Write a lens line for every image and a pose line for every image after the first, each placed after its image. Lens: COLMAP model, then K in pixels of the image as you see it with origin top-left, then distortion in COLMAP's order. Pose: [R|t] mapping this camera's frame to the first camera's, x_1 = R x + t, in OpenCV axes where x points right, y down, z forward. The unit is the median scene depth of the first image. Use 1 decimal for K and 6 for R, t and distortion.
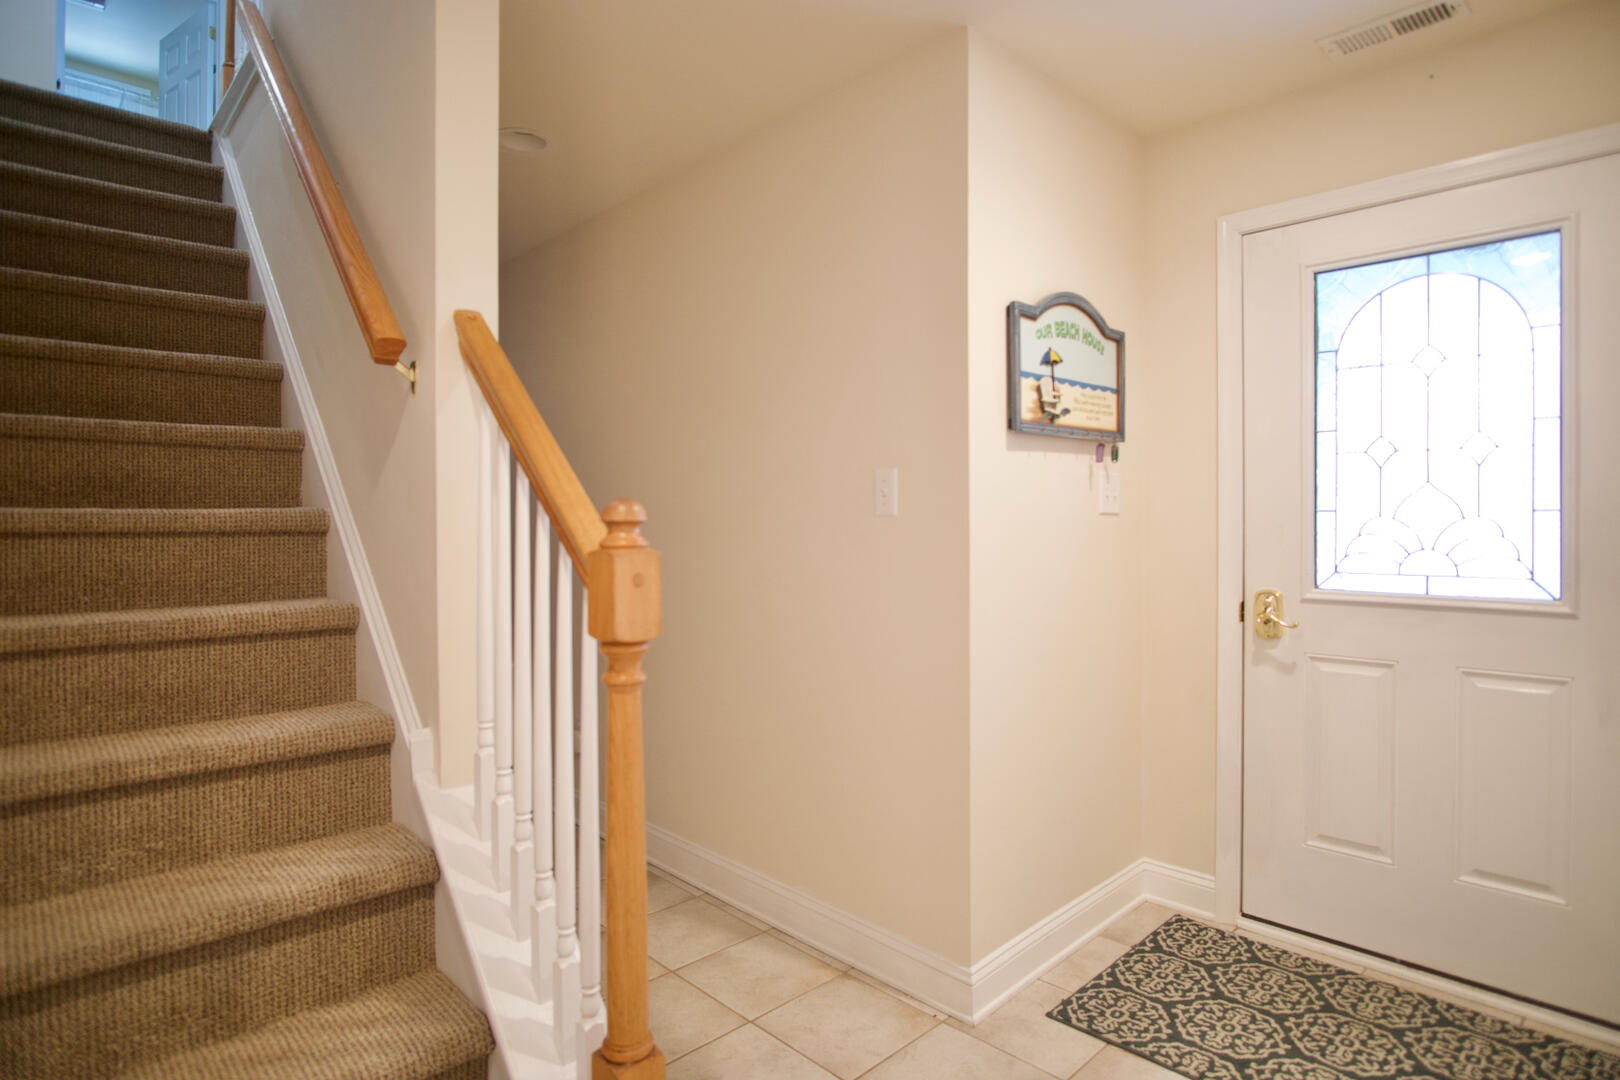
lens RADIAL K [[861.9, 0, 812.2], [0, 861.9, 536.3], [0, 0, 1]] dist [-0.030894, 0.005118]
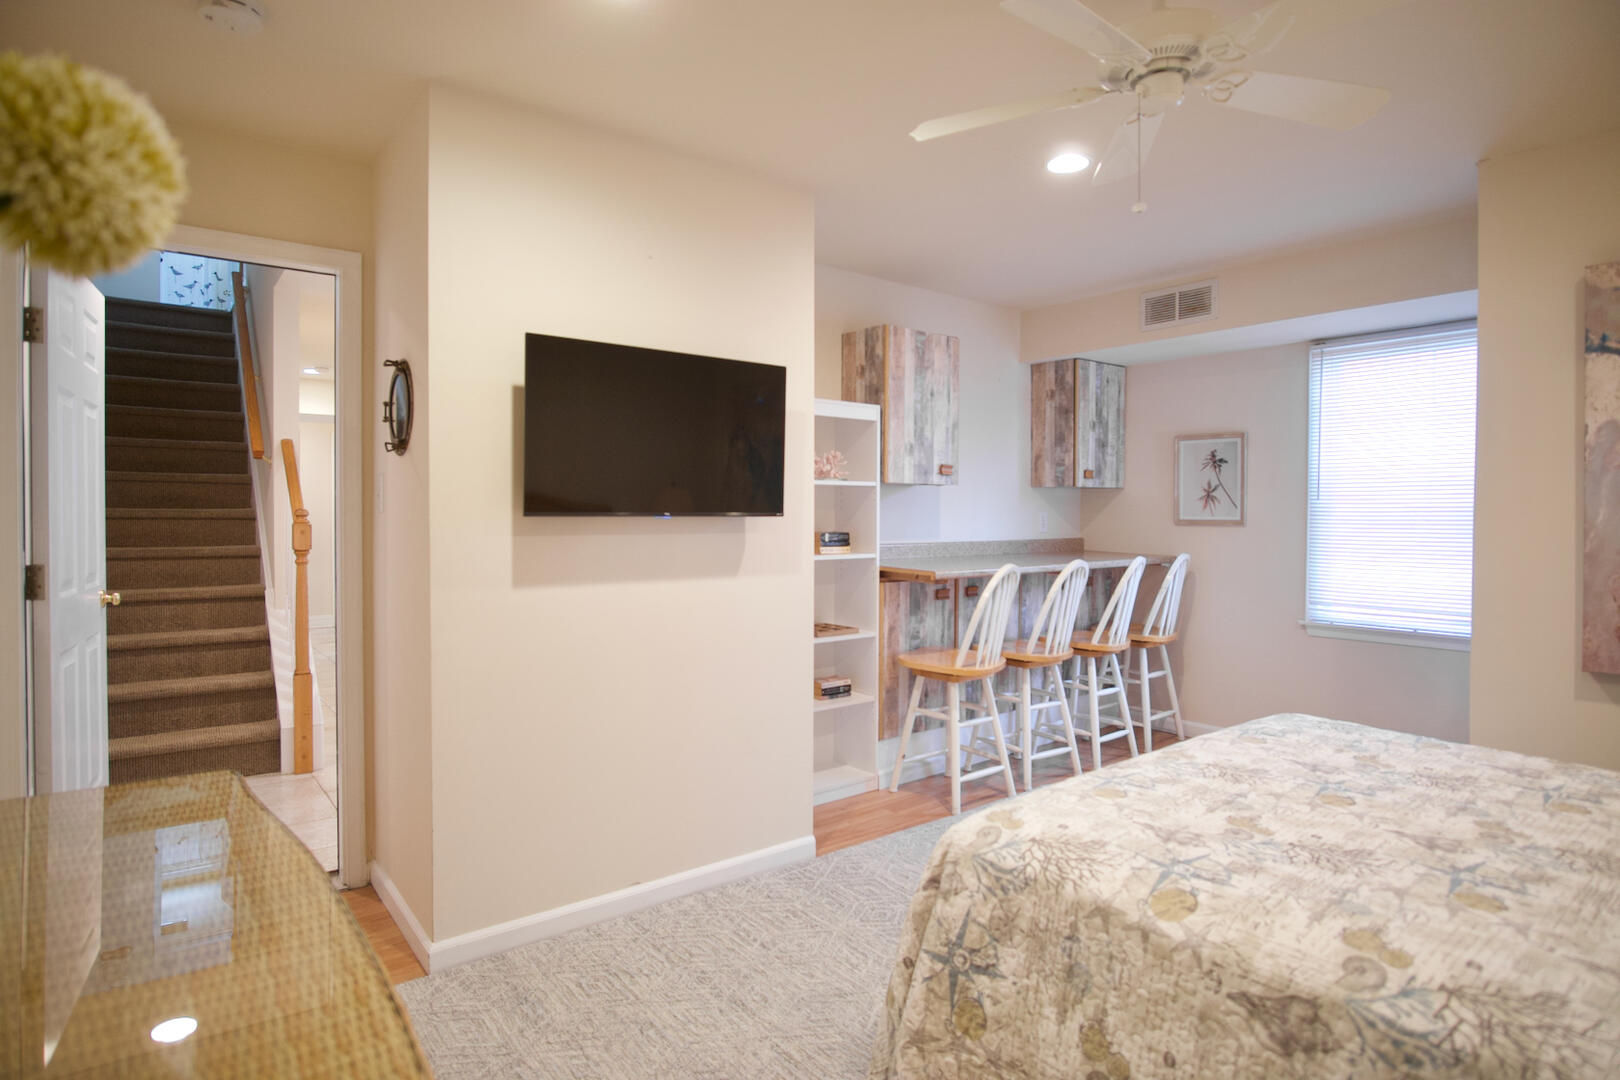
lens RADIAL K [[861.9, 0, 808.1], [0, 861.9, 532.4], [0, 0, 1]] dist [-0.030894, 0.005118]
pose [[0.995859, 0.008887, -0.090480, 1.528352], [-0.008094, 0.999926, 0.009130, -0.000184], [0.090554, -0.008359, 0.995856, -1.597481]]
